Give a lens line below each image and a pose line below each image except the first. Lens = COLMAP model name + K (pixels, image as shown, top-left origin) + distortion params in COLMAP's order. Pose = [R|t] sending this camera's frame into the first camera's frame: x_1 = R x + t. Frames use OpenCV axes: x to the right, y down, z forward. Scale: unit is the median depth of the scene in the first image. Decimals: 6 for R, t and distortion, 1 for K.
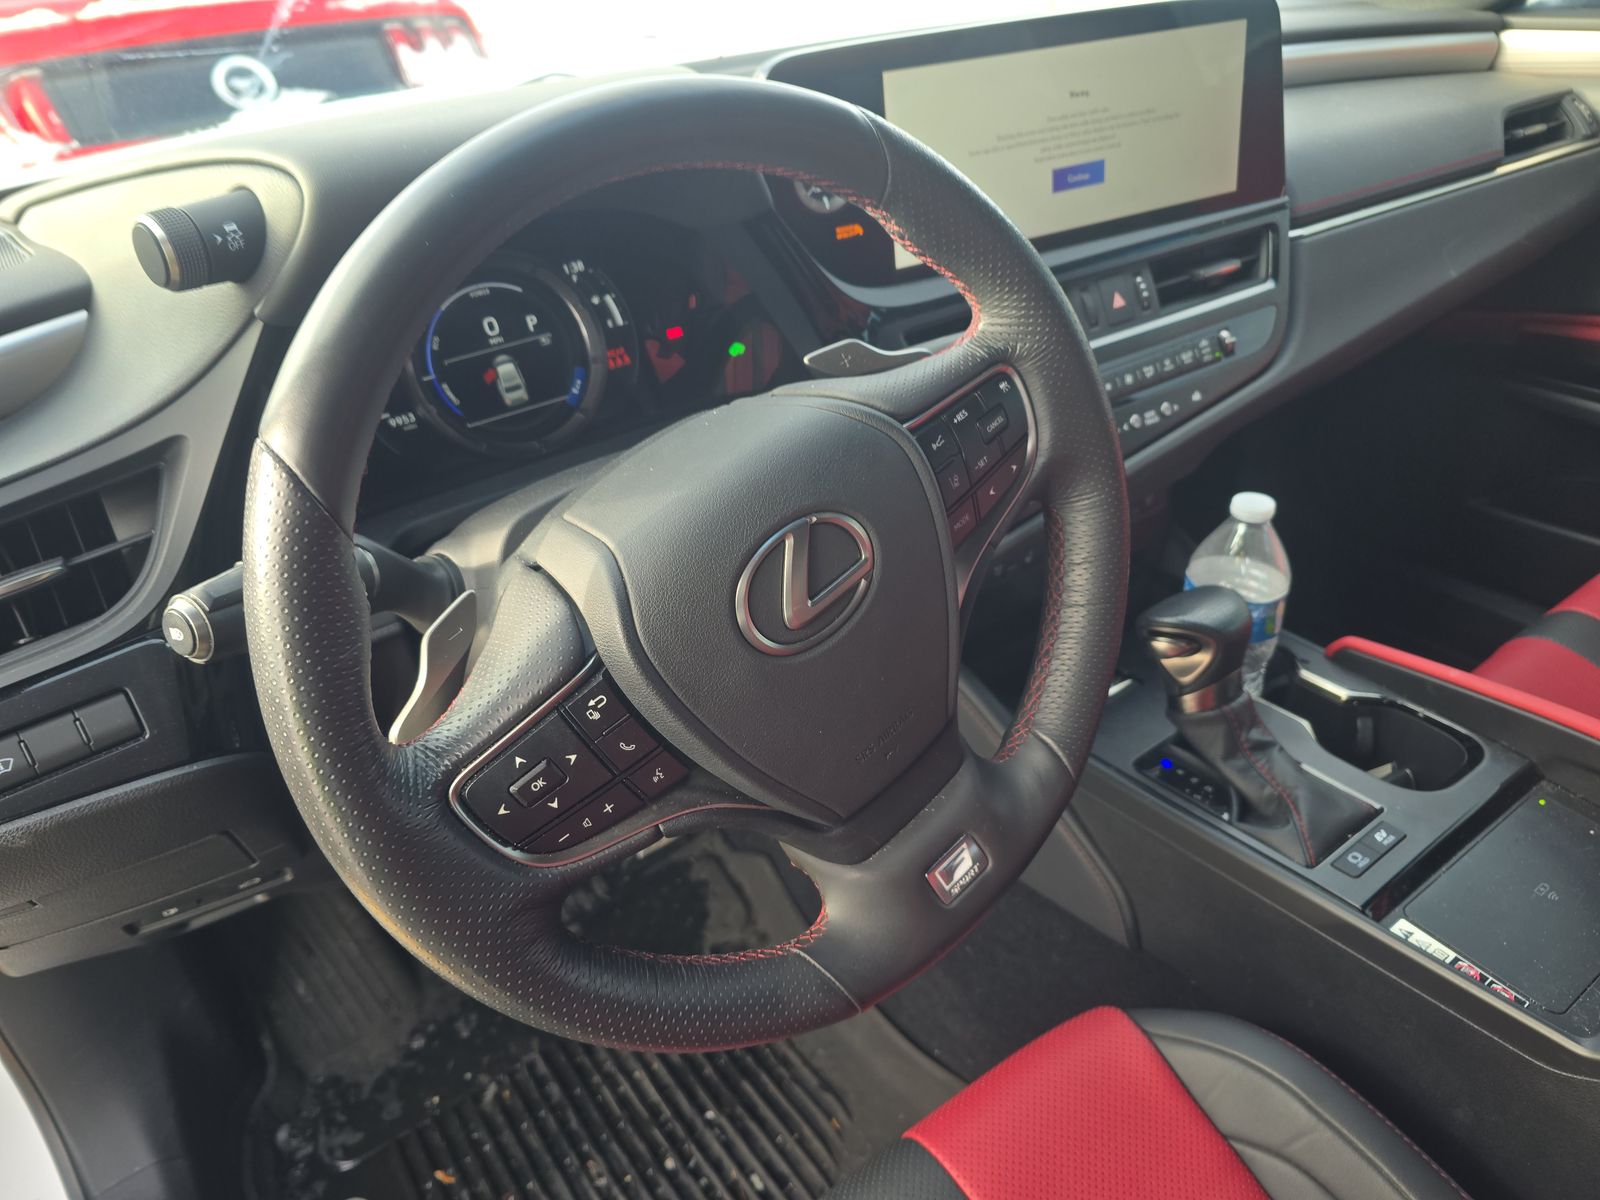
lens RADIAL K [[1100.5, 0, 747.7], [0, 1100.5, 557.5], [0, 0, 1]] dist [0.055976, -0.060014]
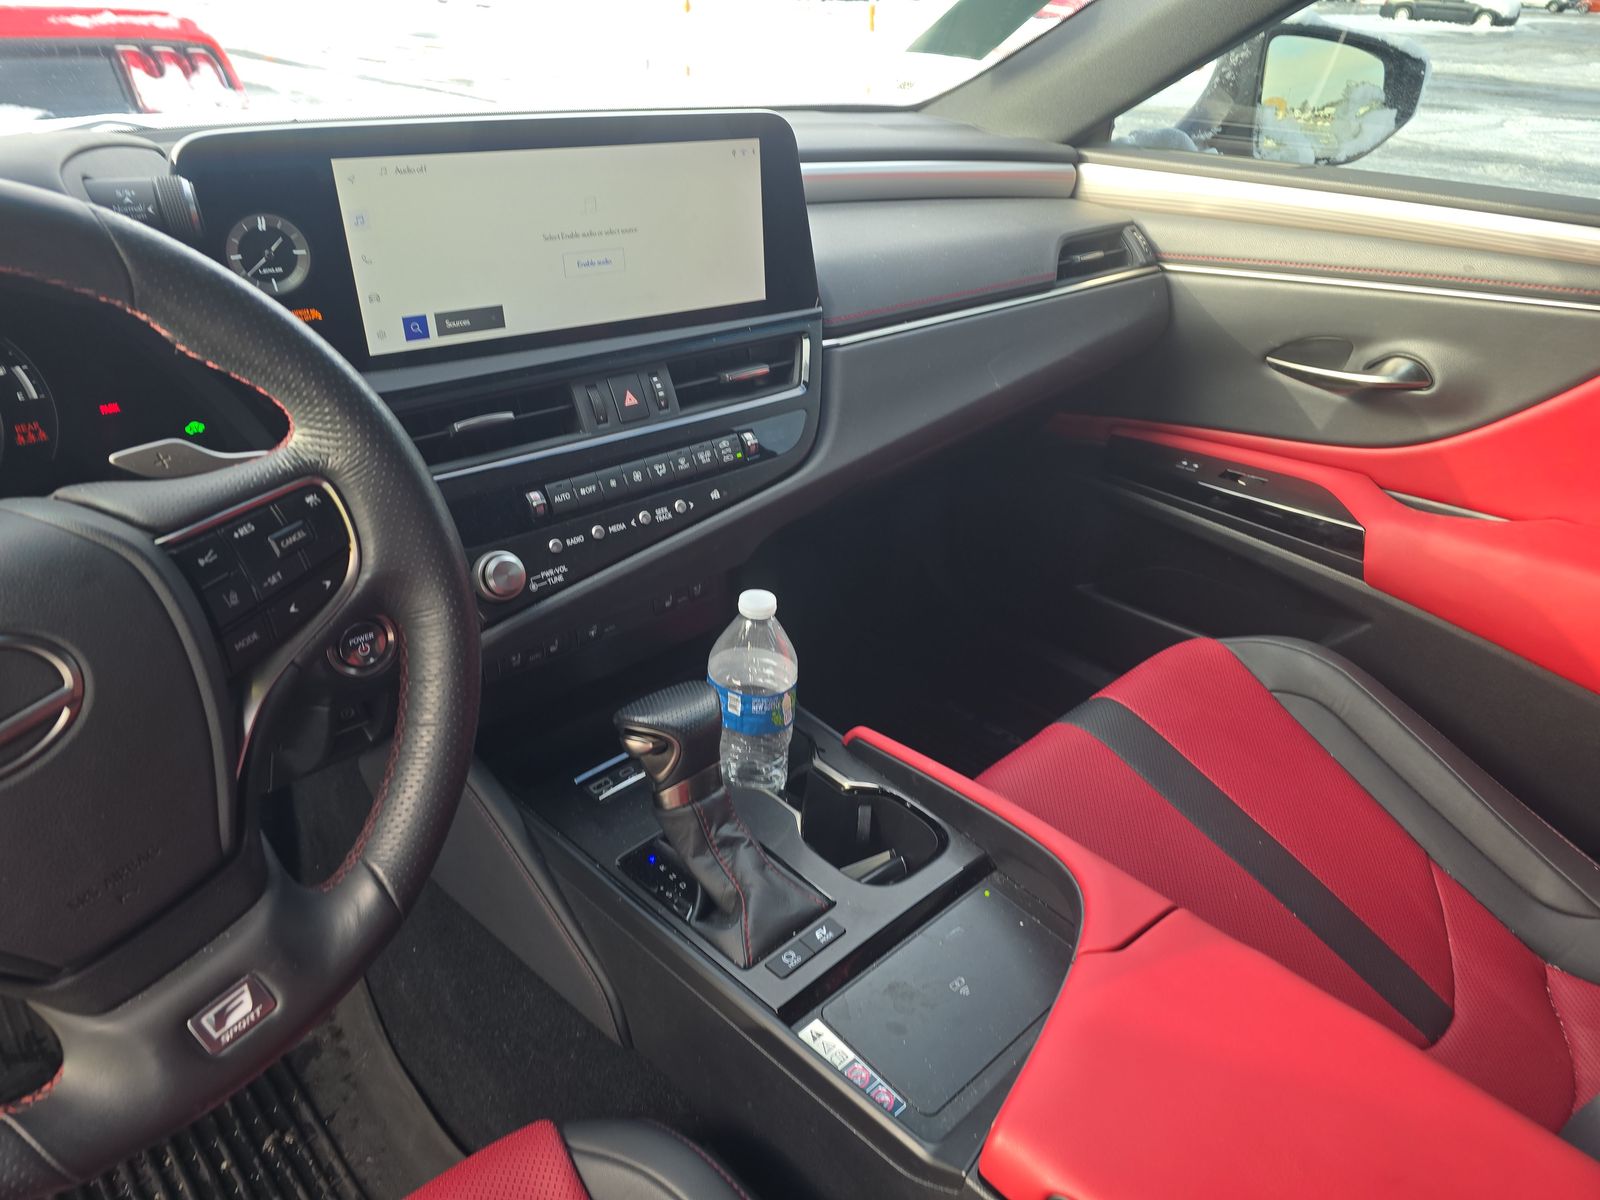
lens RADIAL K [[1070.8, 0, 793.5], [0, 1070.8, 554.6], [0, 0, 1]] dist [0.068772, -0.059503]
pose [[0.987447, 0.028257, 0.155402, 0.334223], [-0.022056, 0.998896, -0.041486, -0.051154], [-0.156402, 0.037537, 0.986980, 0.004861]]
